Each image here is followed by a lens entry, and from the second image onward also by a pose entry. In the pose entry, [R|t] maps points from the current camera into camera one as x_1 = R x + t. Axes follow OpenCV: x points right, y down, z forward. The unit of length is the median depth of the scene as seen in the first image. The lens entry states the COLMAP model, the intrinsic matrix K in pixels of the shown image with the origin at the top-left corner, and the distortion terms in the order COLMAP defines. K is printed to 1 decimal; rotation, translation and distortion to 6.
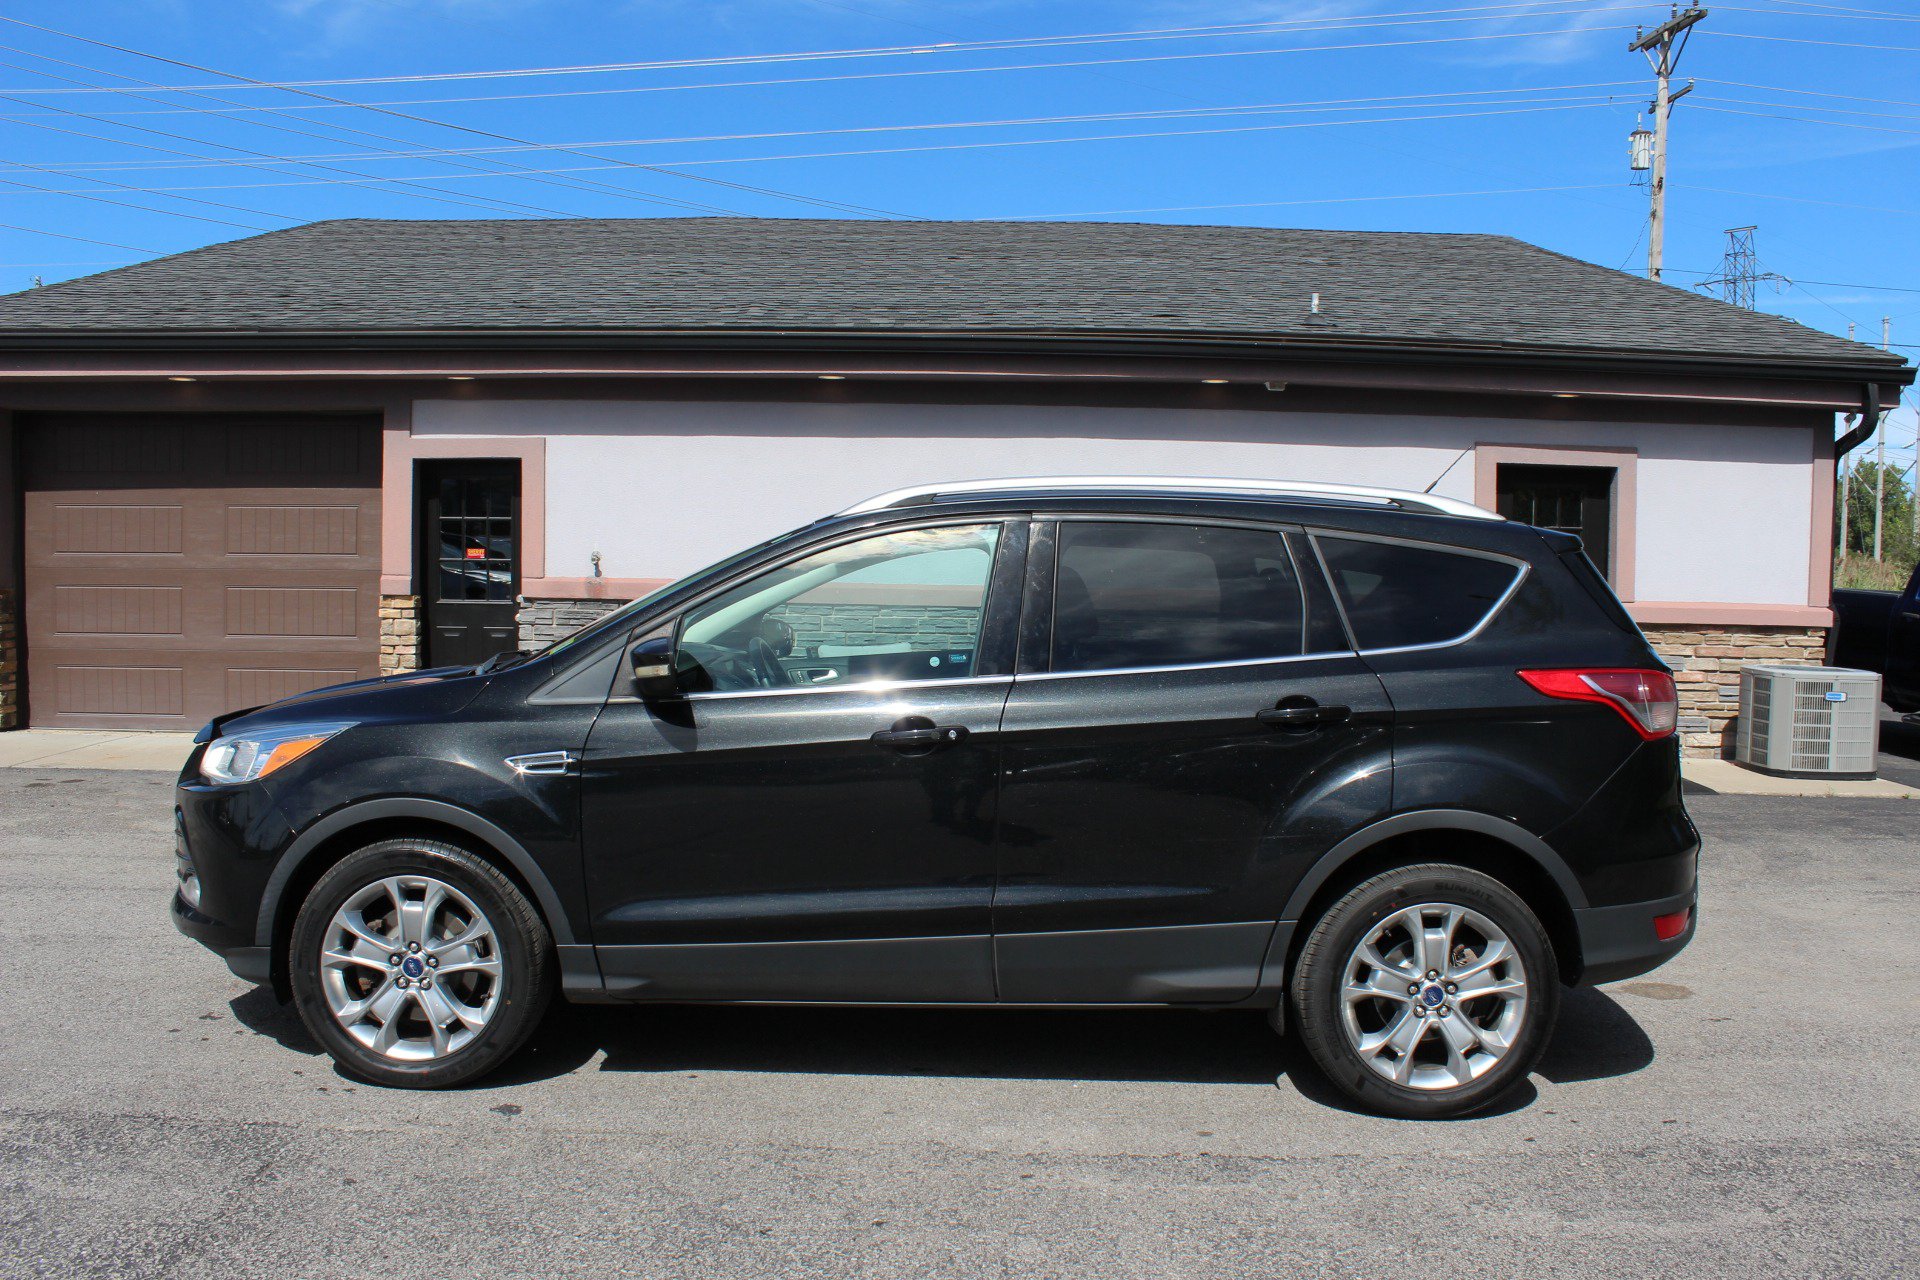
lens RADIAL K [[1614.2, 0, 972.2], [0, 1614.2, 645.2], [0, 0, 1]] dist [-0.168011, 0.155449]
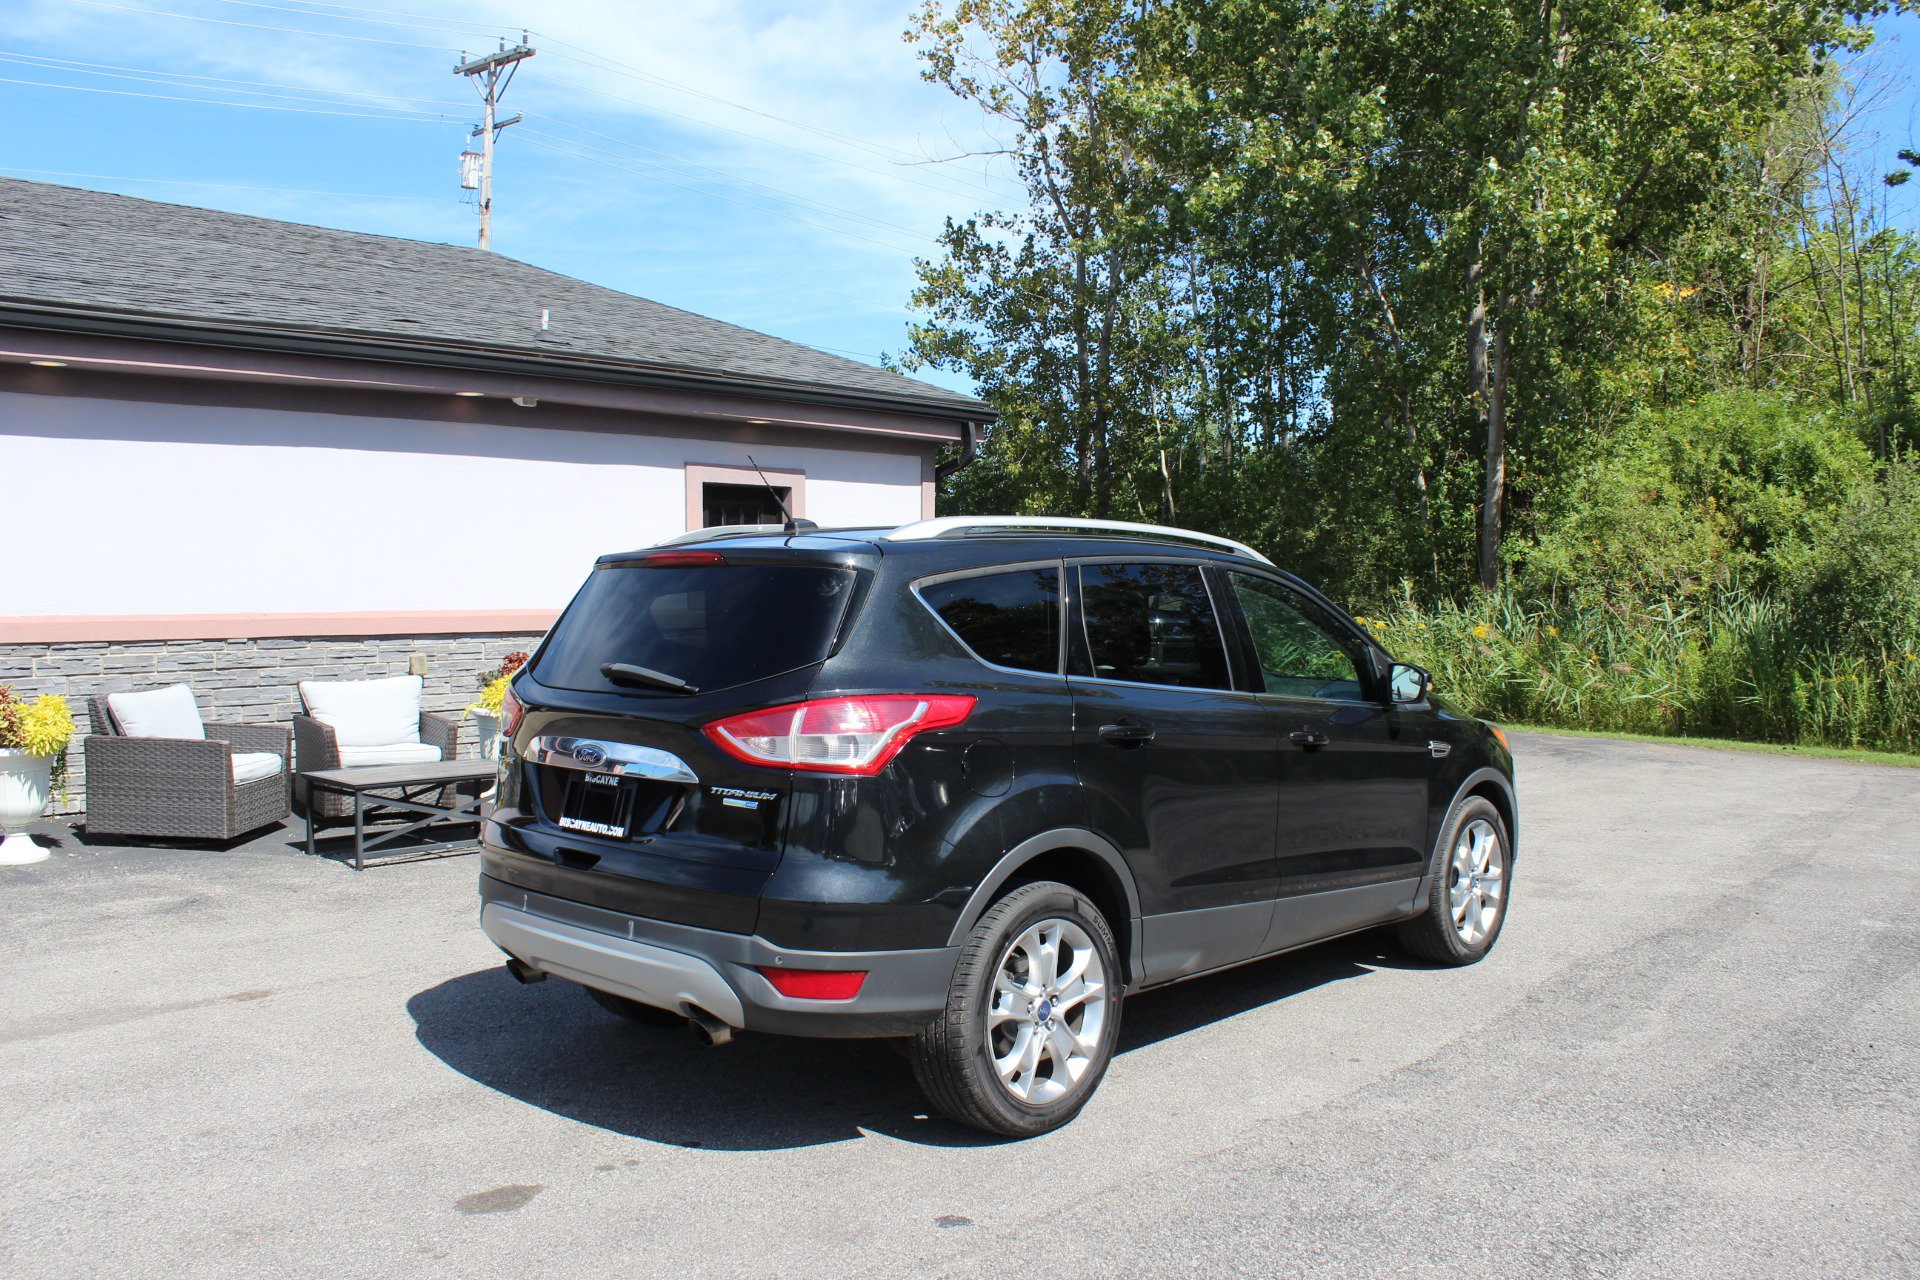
lens RADIAL K [[1597.2, 0, 975.7], [0, 1597.2, 645.4], [0, 0, 1]] dist [-0.169721, 0.154620]
pose [[0.689252, -0.047778, 0.722944, -0.321808], [0.046605, 0.998681, 0.021569, -0.019092], [-0.723021, 0.018826, 0.690570, 0.127080]]
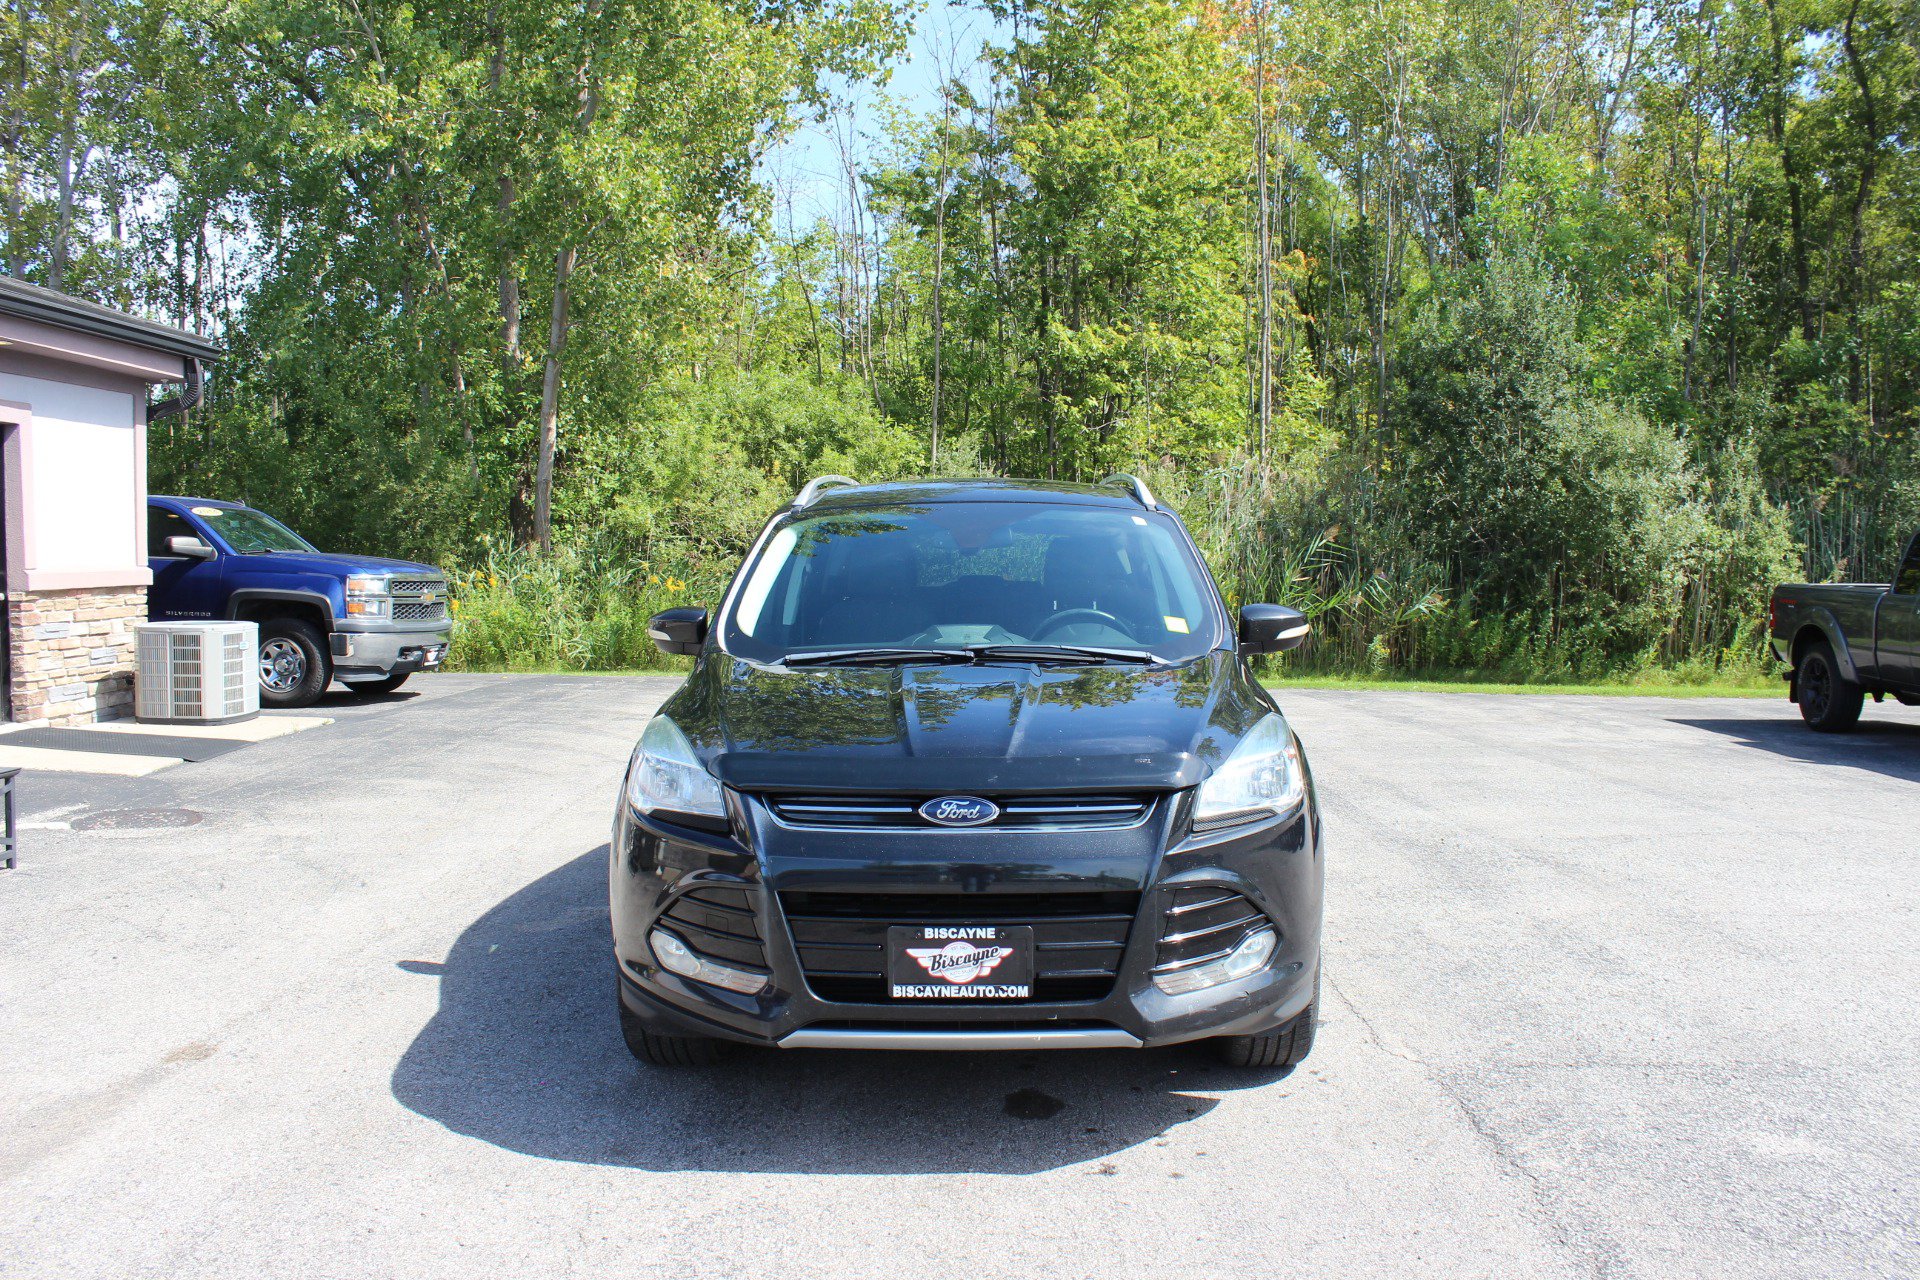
lens RADIAL K [[1614.2, 0, 972.2], [0, 1614.2, 645.2], [0, 0, 1]] dist [-0.168011, 0.155449]
pose [[0.019161, -0.083280, 0.996342, -0.499035], [0.049824, 0.995366, 0.082240, -0.030118], [-0.998574, 0.048065, 0.023222, 0.422437]]
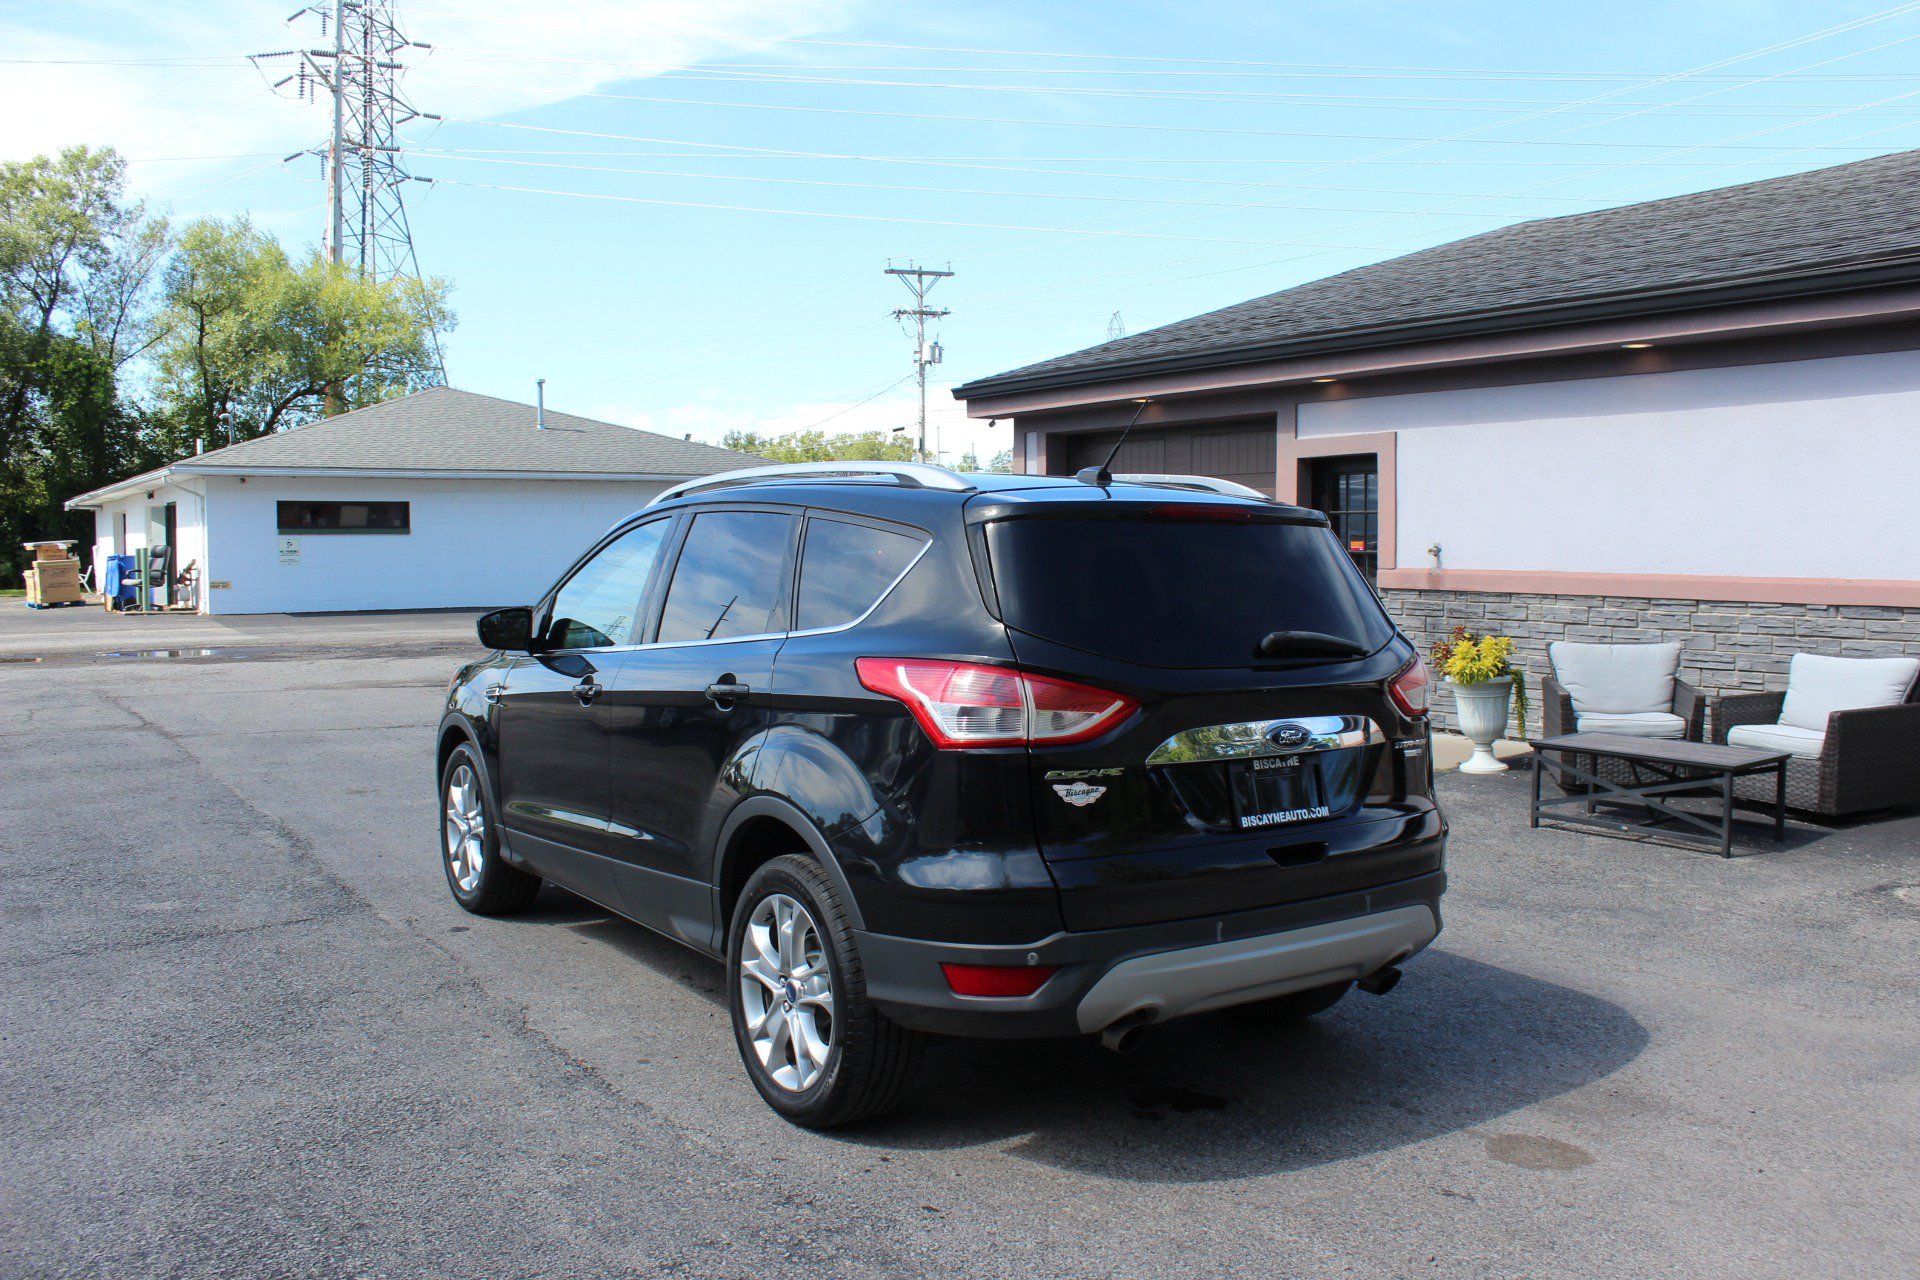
lens RADIAL K [[1614.2, 0, 972.2], [0, 1614.2, 645.2], [0, 0, 1]] dist [-0.168011, 0.155449]
pose [[0.578012, 0.033933, -0.815322, 0.408212], [-0.032355, 0.999302, 0.018652, -0.003626], [0.815386, 0.015599, 0.578707, 0.188806]]
